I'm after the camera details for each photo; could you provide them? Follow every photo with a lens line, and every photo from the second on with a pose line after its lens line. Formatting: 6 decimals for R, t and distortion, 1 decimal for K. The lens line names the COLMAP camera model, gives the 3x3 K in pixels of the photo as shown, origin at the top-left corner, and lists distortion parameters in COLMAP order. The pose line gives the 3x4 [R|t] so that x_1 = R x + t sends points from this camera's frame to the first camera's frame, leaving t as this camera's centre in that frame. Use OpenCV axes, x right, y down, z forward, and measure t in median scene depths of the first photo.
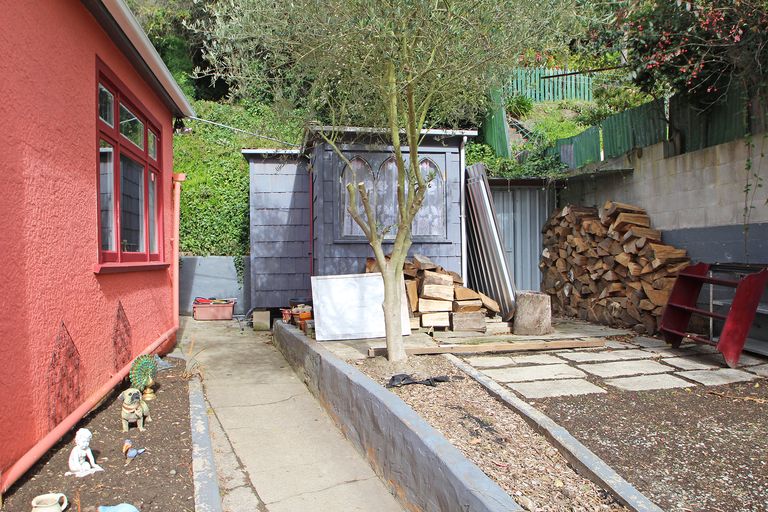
lens RADIAL K [[575.9, 0, 384.0], [0, 575.9, 256.0], [0, 0, 1]] dist [-0.108884, 0.045953]
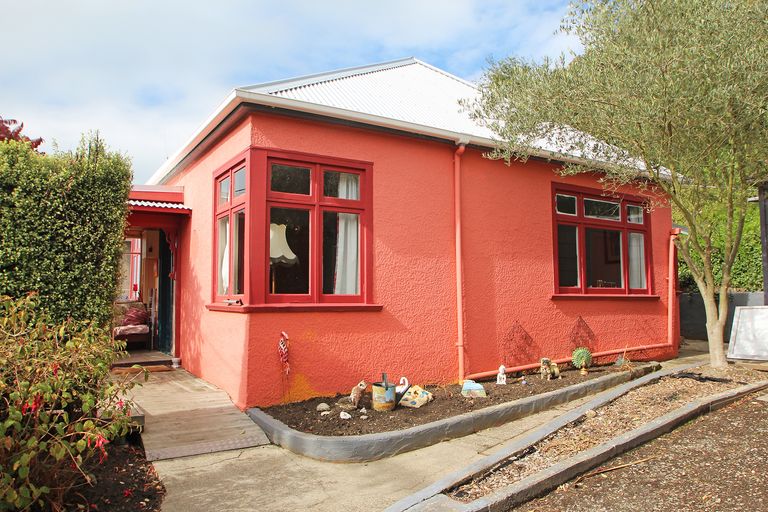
lens RADIAL K [[575.9, 0, 384.0], [0, 575.9, 256.0], [0, 0, 1]] dist [-0.108884, 0.045953]
pose [[0.382186, -0.058860, -0.922209, 0.690287], [0.006079, 0.998108, -0.061186, -0.003955], [0.924066, 0.017778, 0.381820, -0.172494]]
